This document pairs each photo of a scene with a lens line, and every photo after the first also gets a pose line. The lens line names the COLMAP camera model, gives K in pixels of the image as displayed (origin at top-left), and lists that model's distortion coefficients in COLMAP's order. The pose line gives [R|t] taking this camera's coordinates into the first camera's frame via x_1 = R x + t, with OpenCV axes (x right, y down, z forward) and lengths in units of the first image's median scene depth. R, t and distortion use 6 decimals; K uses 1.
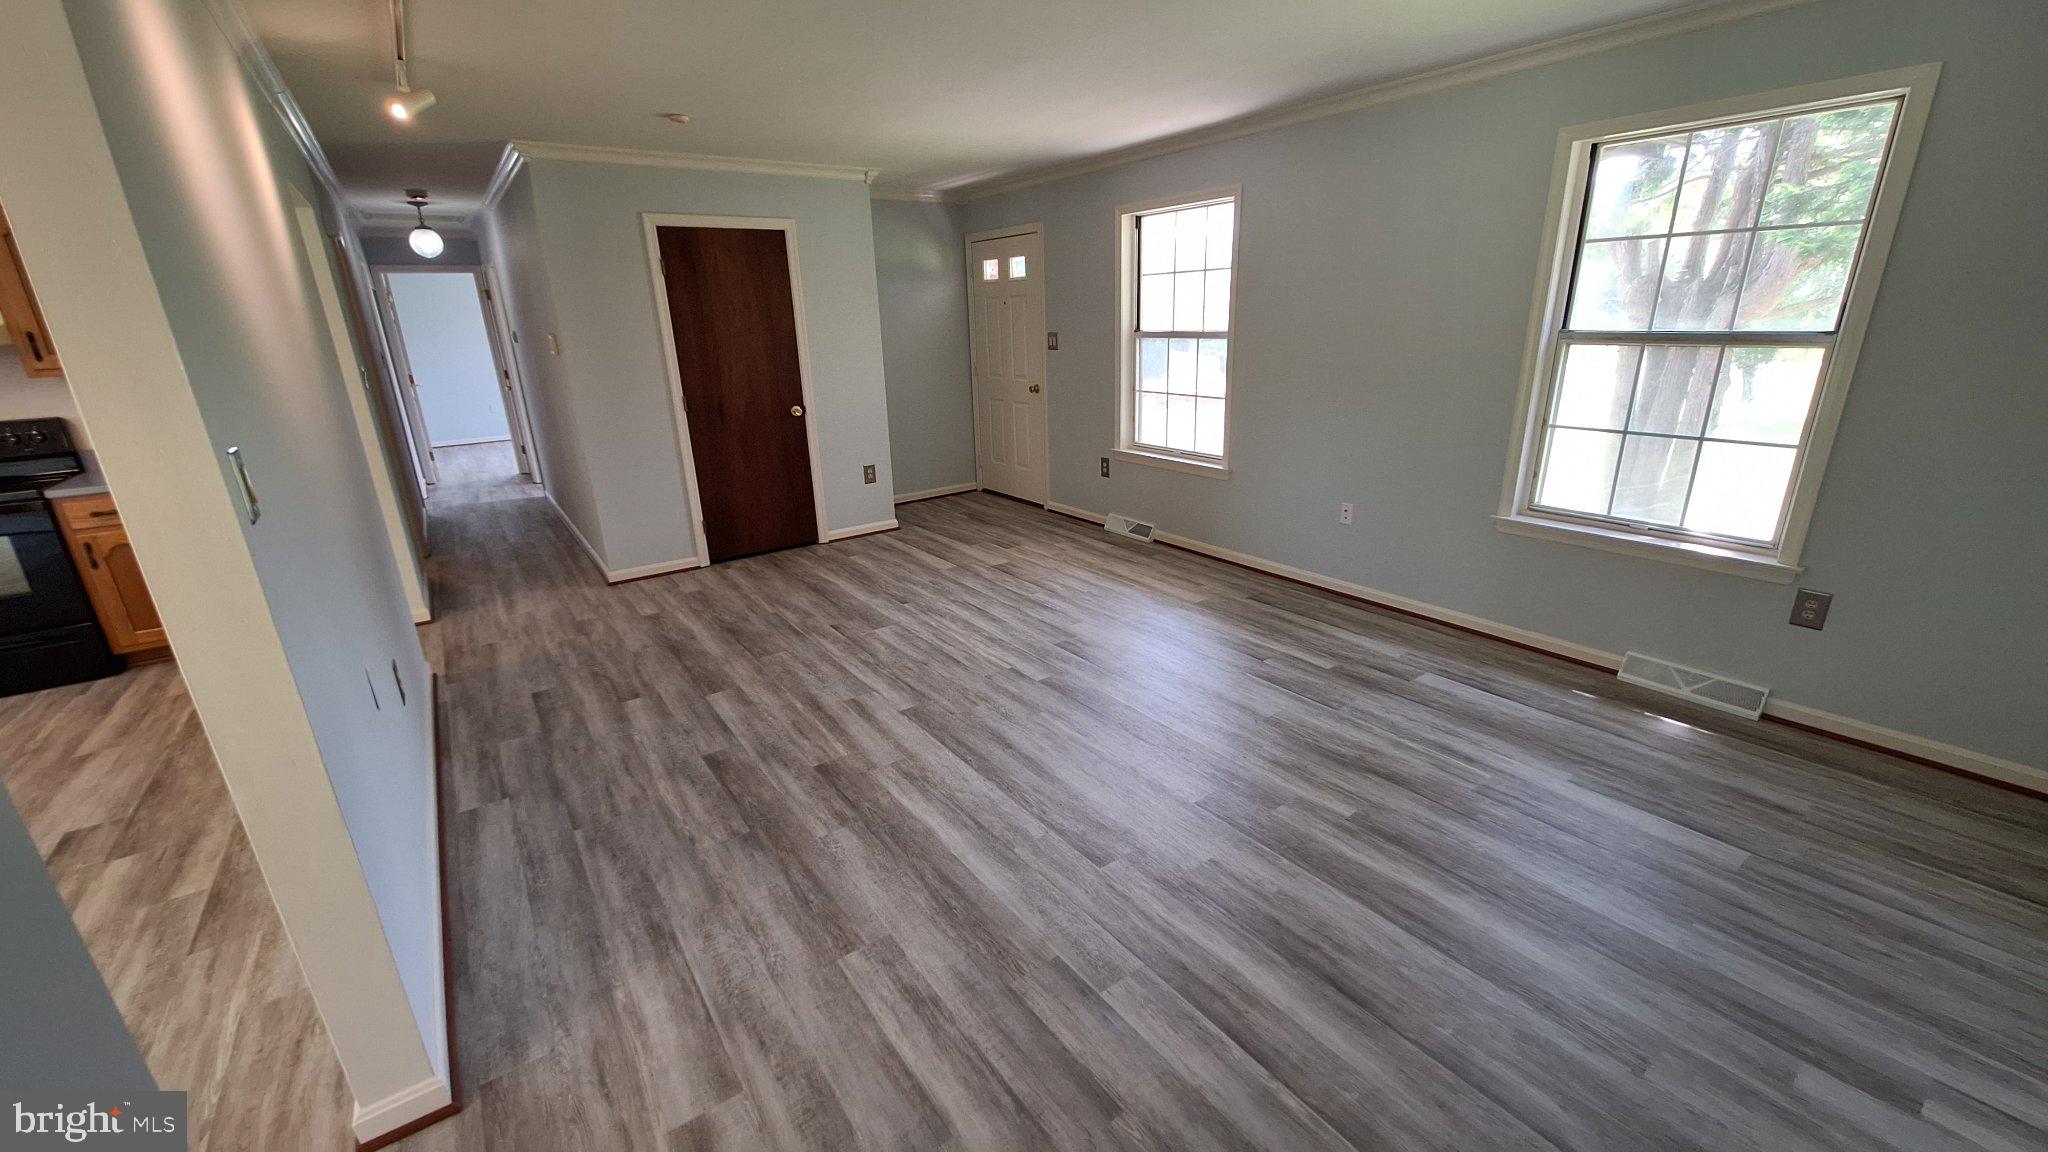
lens RADIAL K [[810.3, 0, 1035.0], [0, 810.3, 580.1], [0, 0, 1]] dist [-0.004621, 0.000872]
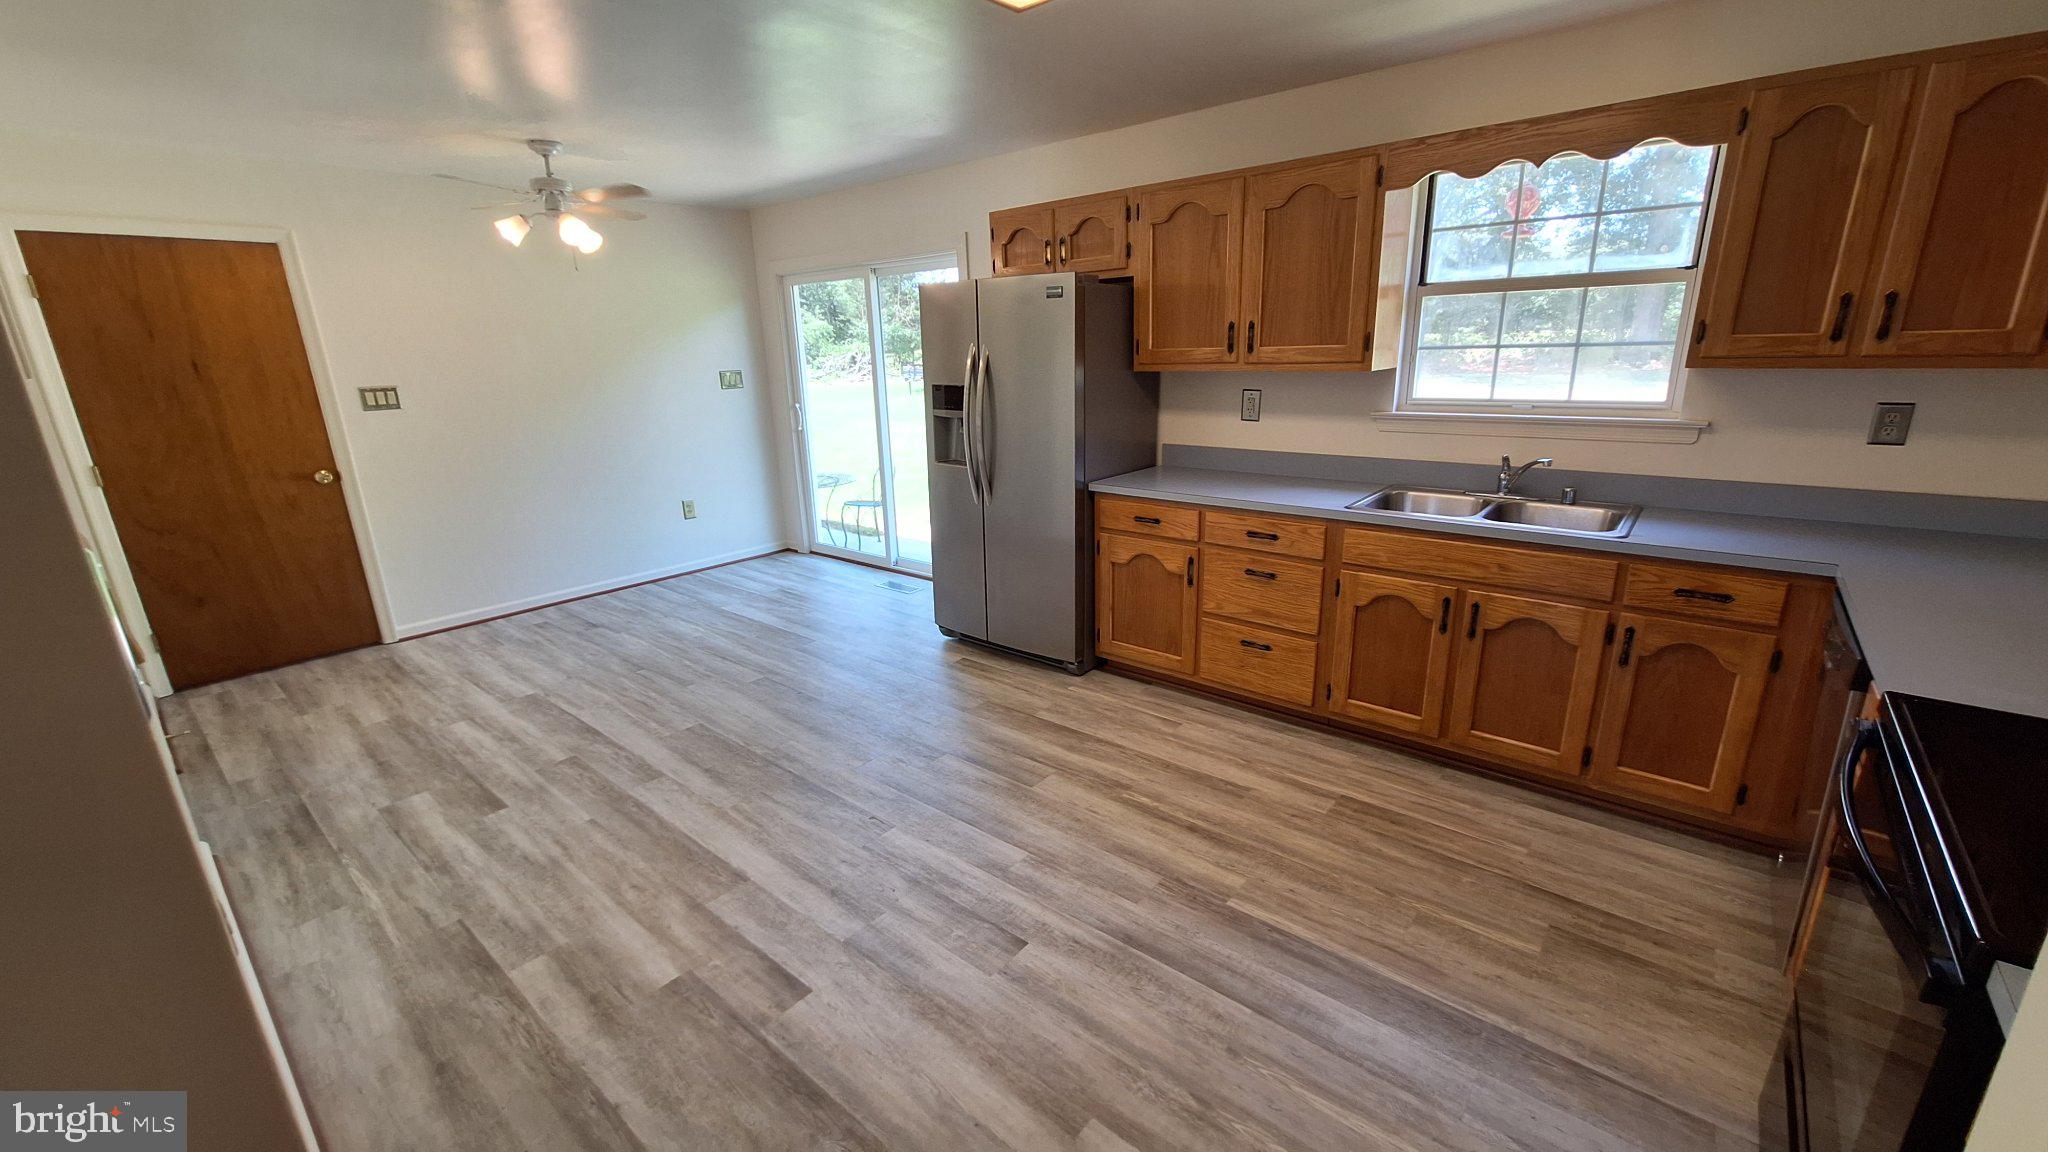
lens RADIAL K [[810.3, 0, 1032.0], [0, 810.3, 583.3], [0, 0, 1]] dist [-0.004621, 0.000872]
pose [[-0.968219, 0.120287, -0.219278, -0.893650], [-0.027093, 0.821145, 0.570077, -0.295316], [0.248632, 0.557900, -0.791789, 0.997048]]
